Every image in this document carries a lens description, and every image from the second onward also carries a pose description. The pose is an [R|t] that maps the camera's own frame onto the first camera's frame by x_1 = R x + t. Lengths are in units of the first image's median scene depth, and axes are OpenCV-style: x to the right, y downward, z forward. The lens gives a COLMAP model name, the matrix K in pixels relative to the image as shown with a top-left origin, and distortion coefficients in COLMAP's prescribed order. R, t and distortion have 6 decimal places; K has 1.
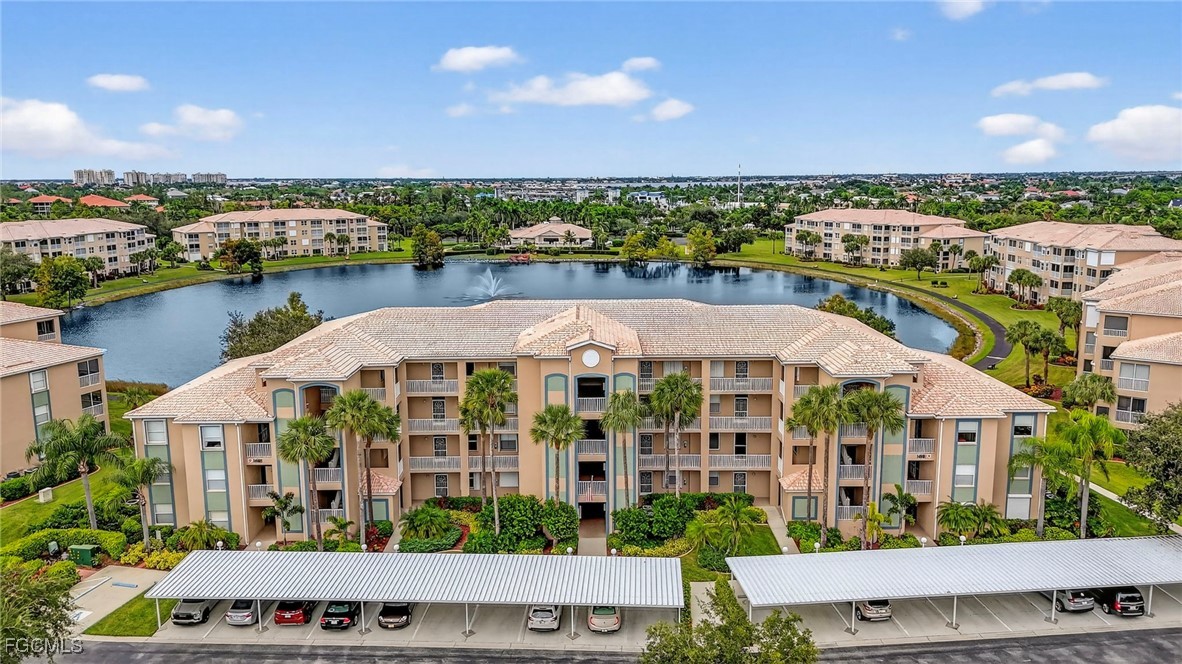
lens RADIAL K [[917.2, 0, 591.0], [0, 917.2, 332.0], [0, 0, 1]] dist [0.100190, -0.000308]
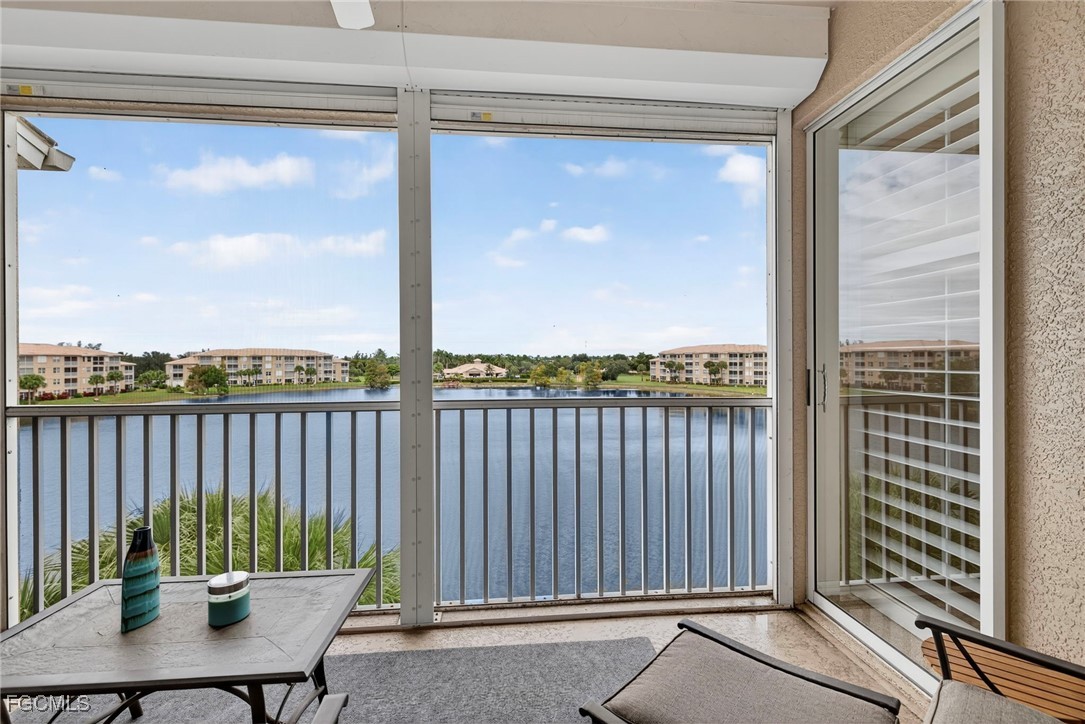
lens RADIAL K [[483.5, 0, 545.3], [0, 483.5, 360.2], [0, 0, 1]] dist [0.010568, -0.000565]
pose [[0.993226, 0.002764, 0.116170, -0.026567], [0.017181, 0.985237, -0.170334, 0.004078], [-0.114926, 0.171176, 0.978515, 0.328094]]
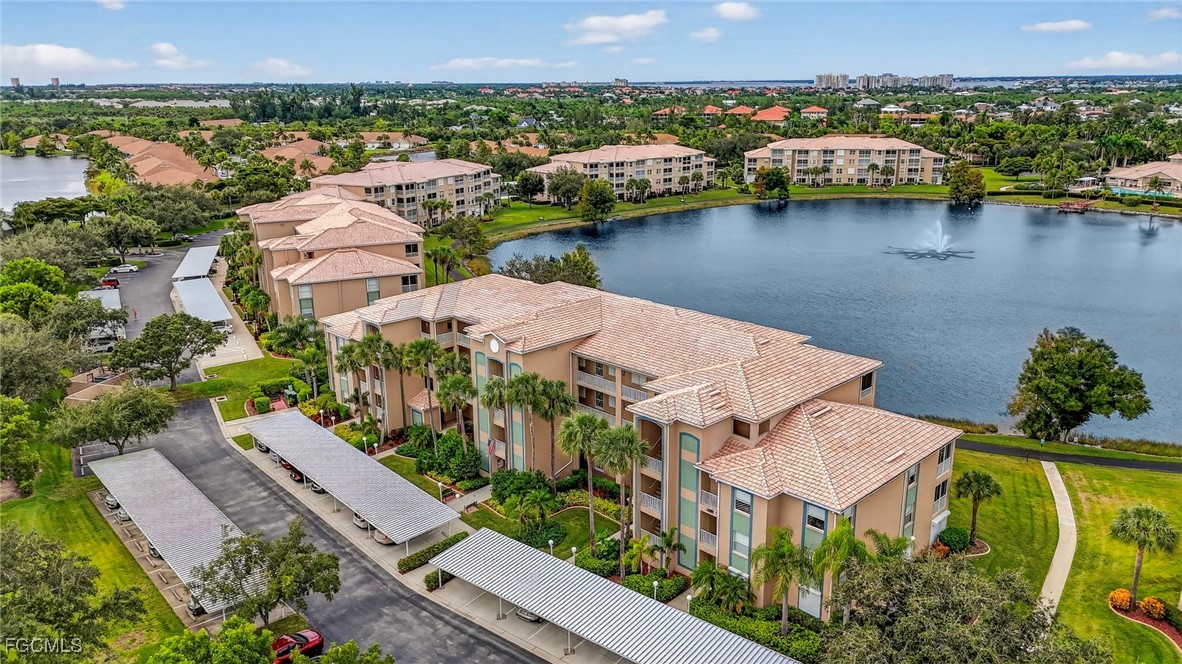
lens RADIAL K [[917.2, 0, 591.0], [0, 917.2, 332.0], [0, 0, 1]] dist [0.100190, -0.000308]
pose [[0.724763, 0.190638, -0.662099, 0.206578], [-0.121598, 0.981267, 0.149429, -0.043046], [0.678183, -0.027791, 0.734367, 0.050069]]
